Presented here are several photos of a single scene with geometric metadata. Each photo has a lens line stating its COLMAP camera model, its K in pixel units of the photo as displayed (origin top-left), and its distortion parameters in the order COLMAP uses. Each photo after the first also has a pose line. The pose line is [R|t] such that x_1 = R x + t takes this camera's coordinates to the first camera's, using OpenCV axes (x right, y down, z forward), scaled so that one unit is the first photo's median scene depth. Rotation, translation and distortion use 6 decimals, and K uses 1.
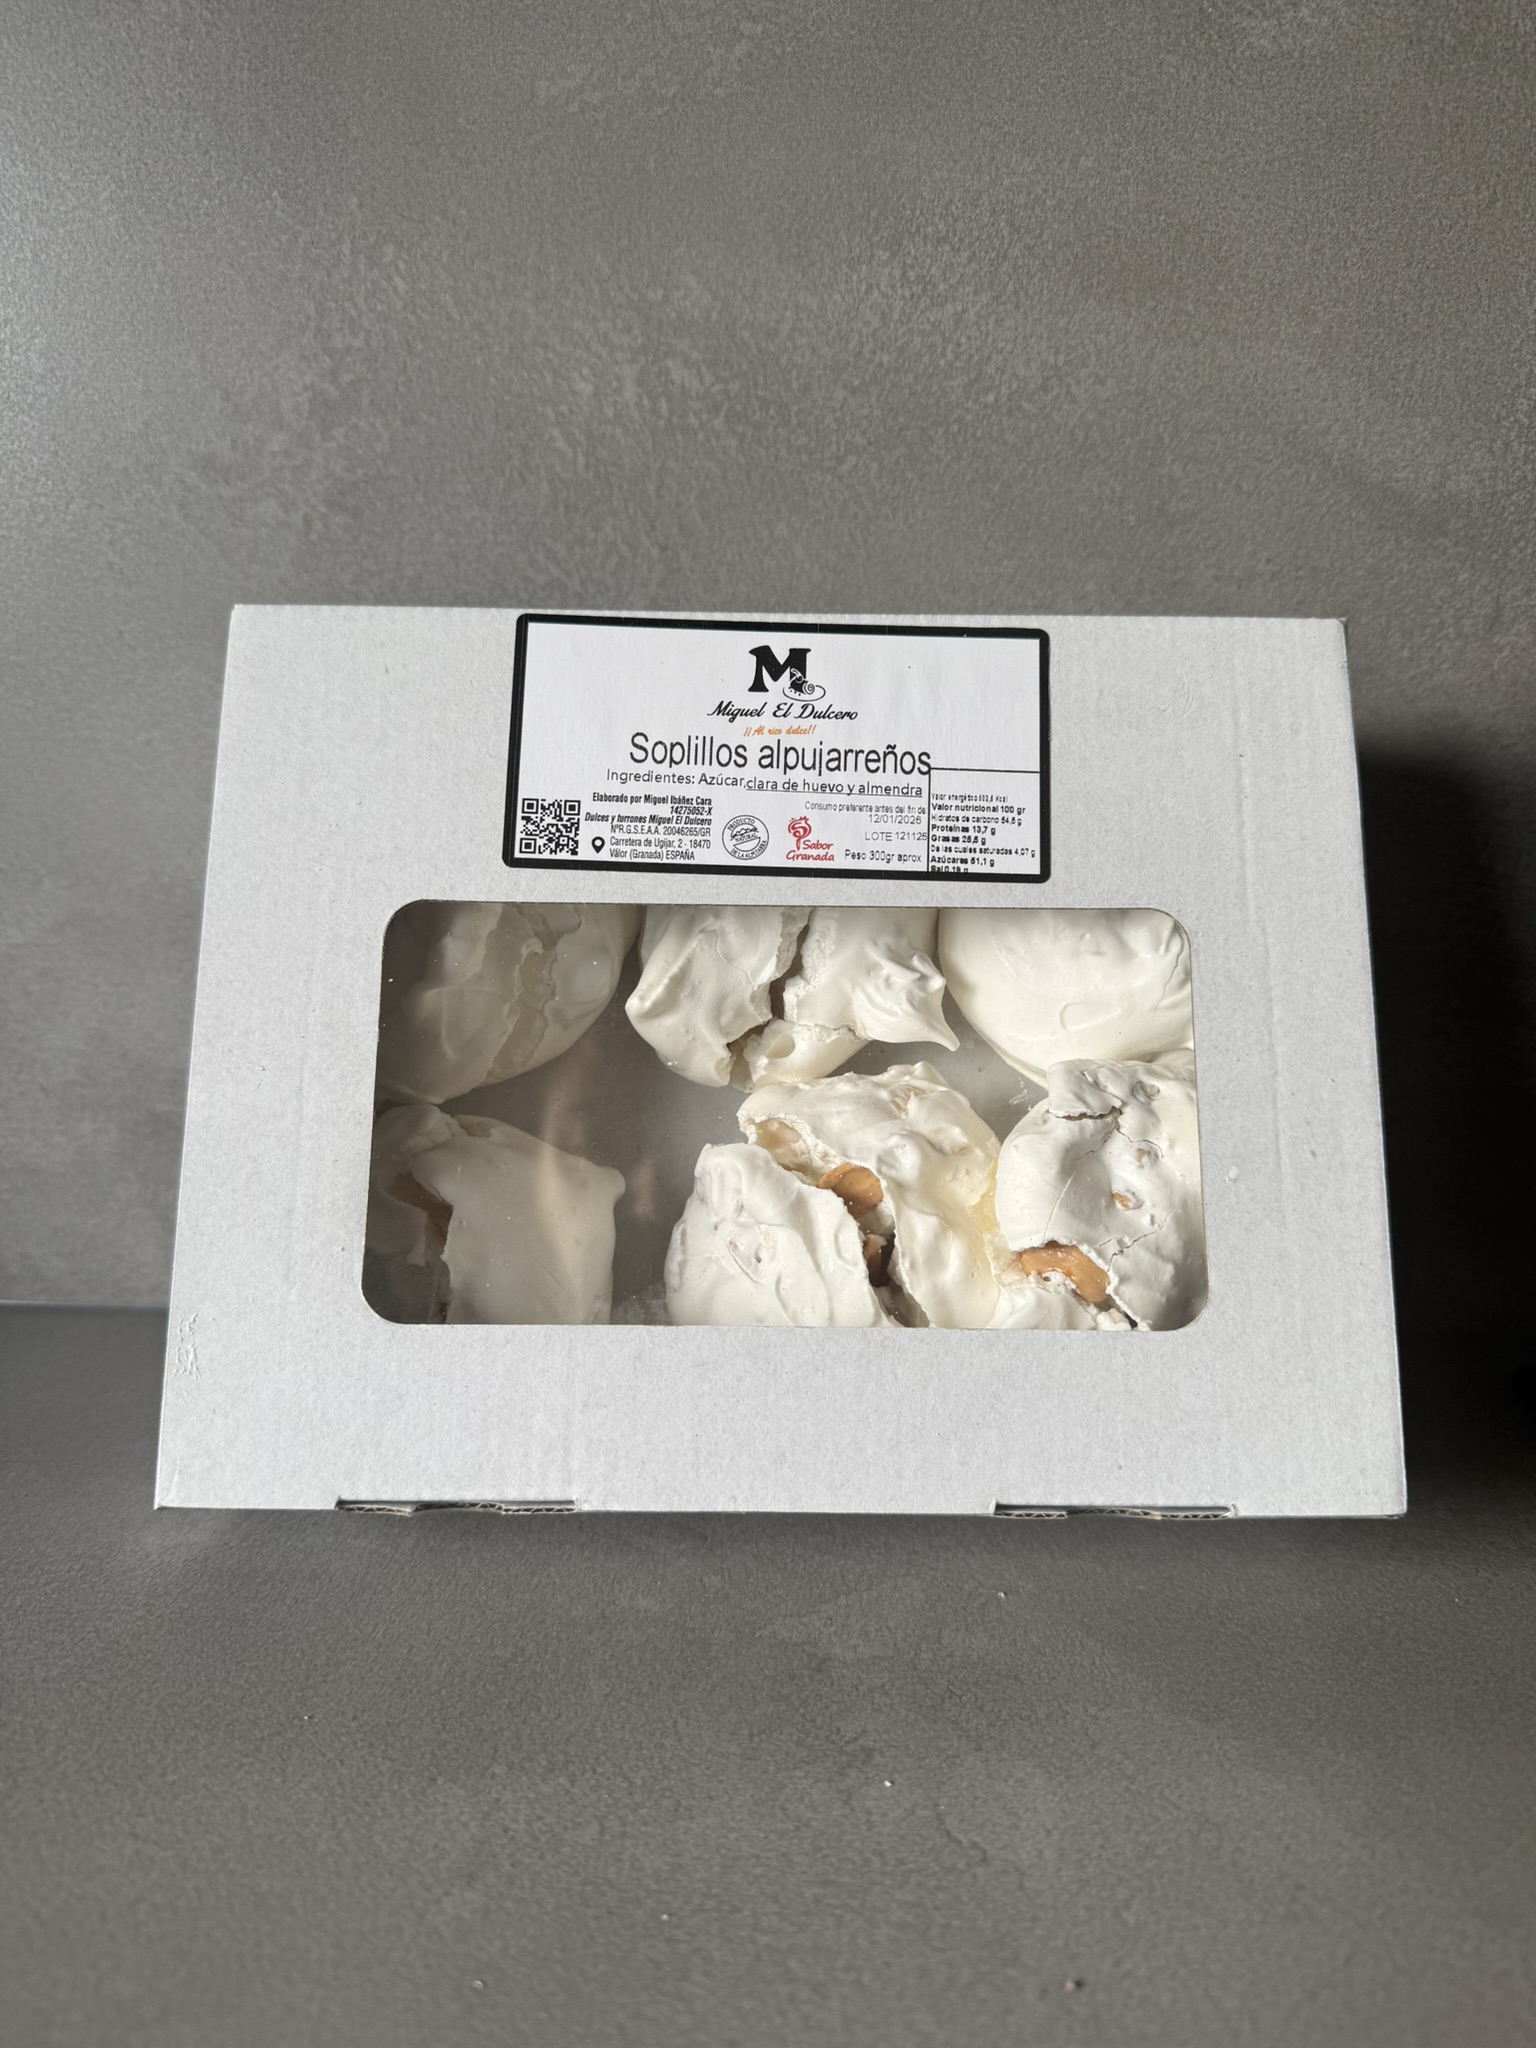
lens RADIAL K [[1530.1, 0, 776.9], [0, 1530.1, 1032.8], [0, 0, 1]] dist [-0.045551, 0.013015]
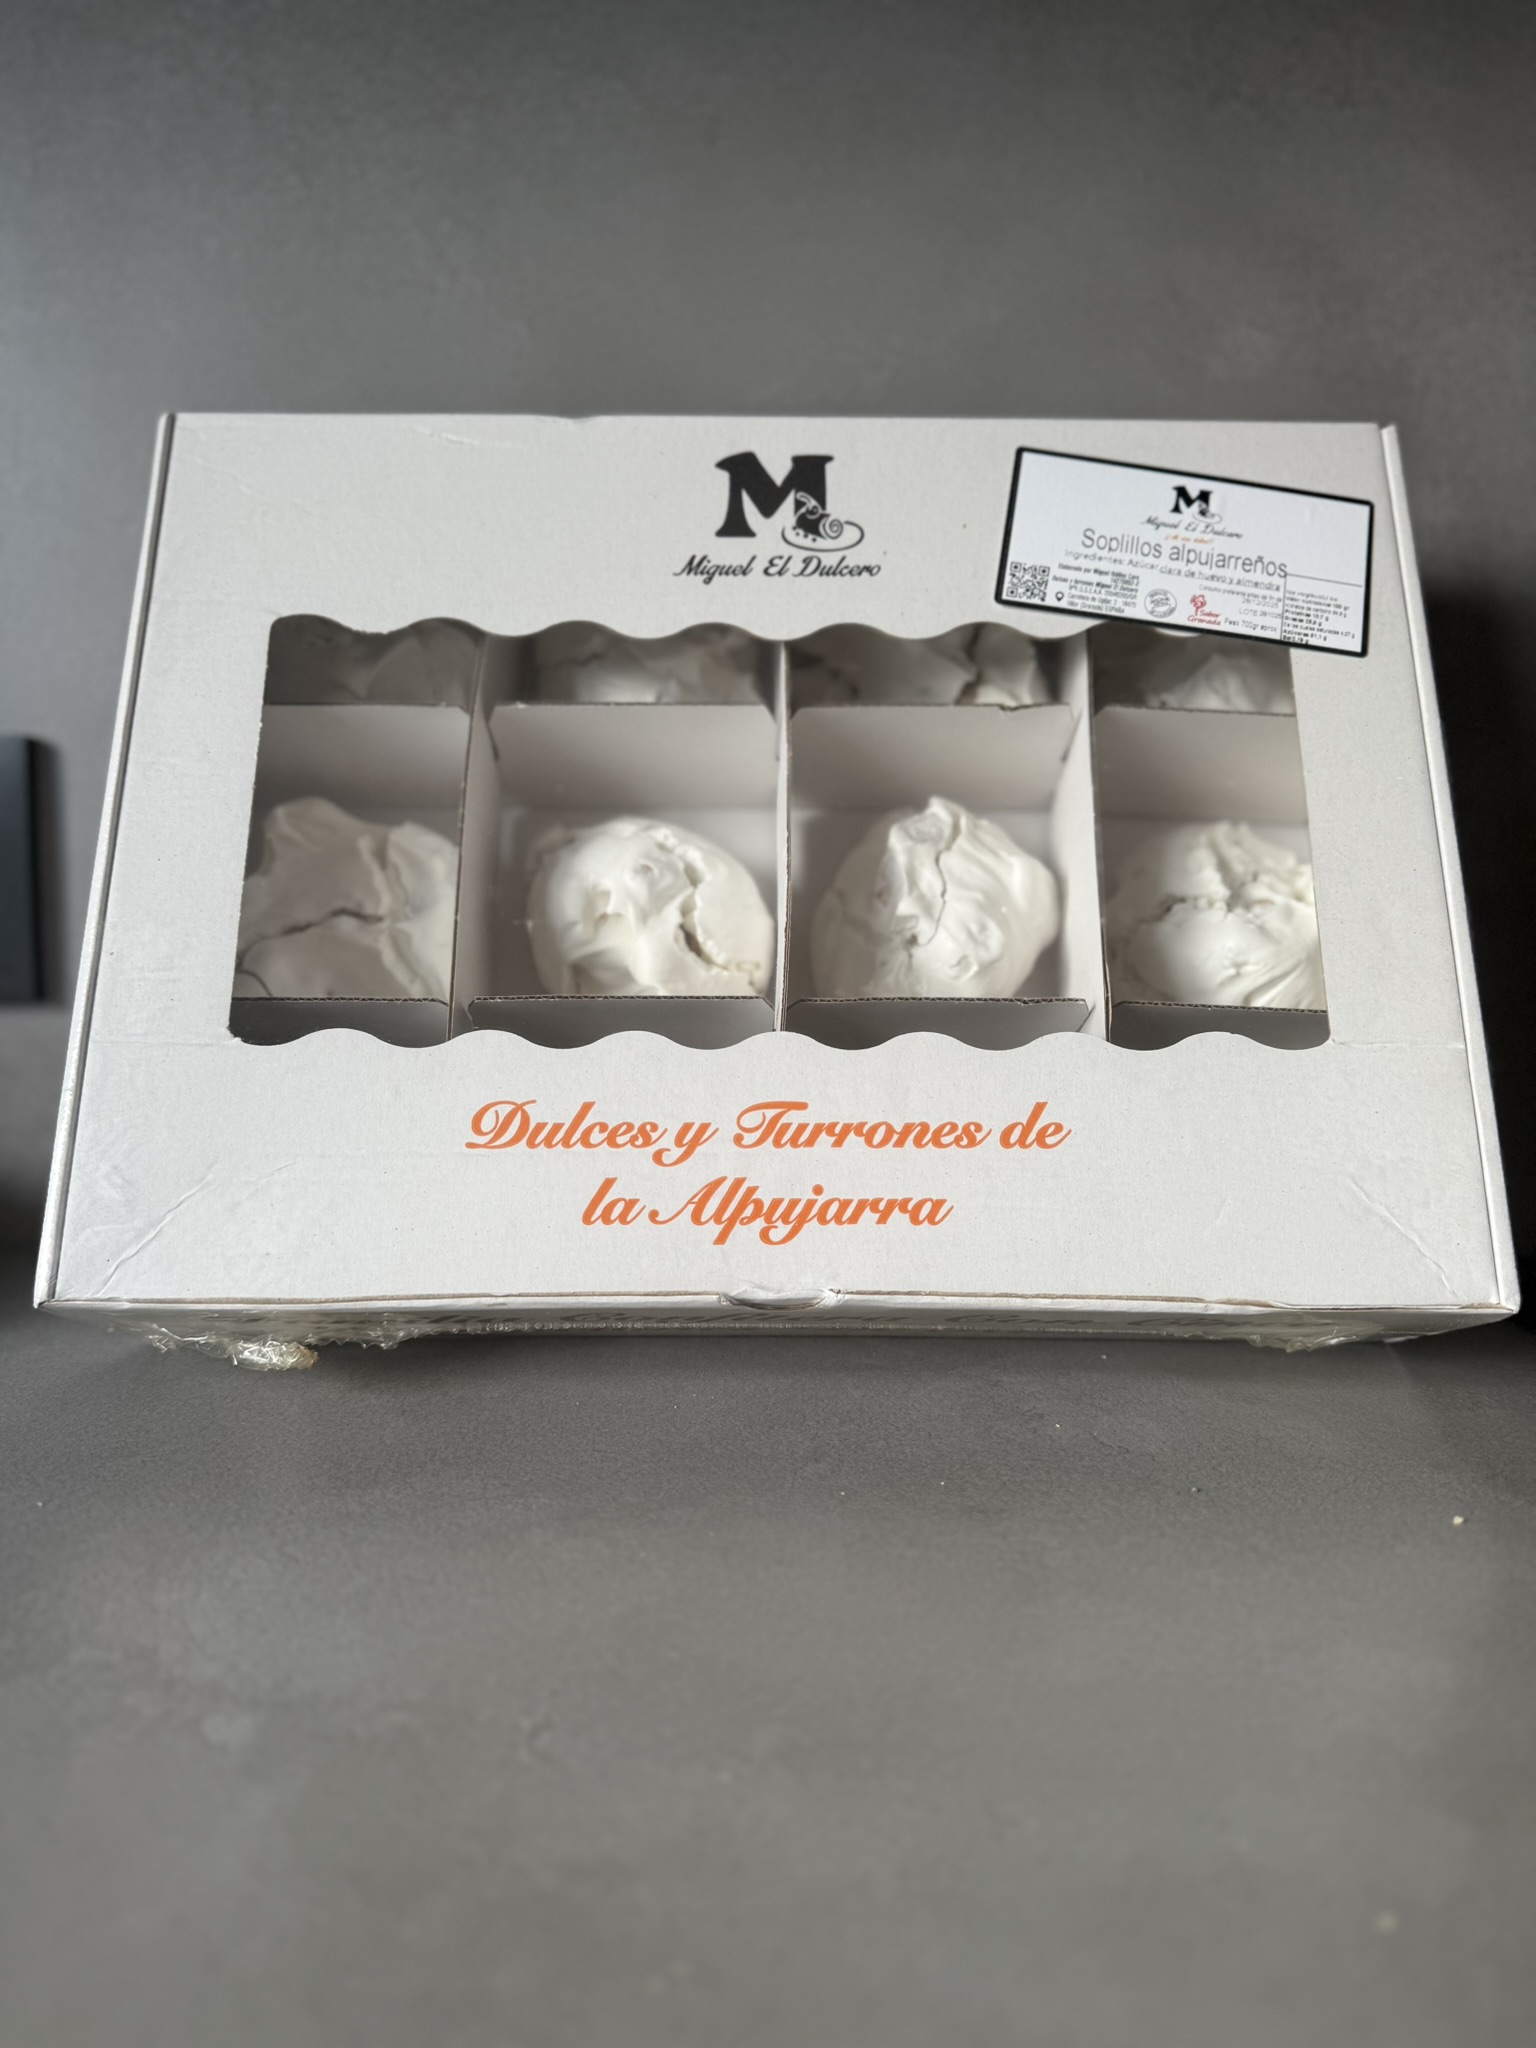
lens RADIAL K [[1530.1, 0, 761.6], [0, 1530.1, 1022.3], [0, 0, 1]] dist [-0.045551, 0.013015]
pose [[0.999246, -0.007621, 0.038076, -0.244878], [0.012412, 0.991795, -0.127237, 0.229500], [-0.036793, 0.127614, 0.991141, -0.514988]]
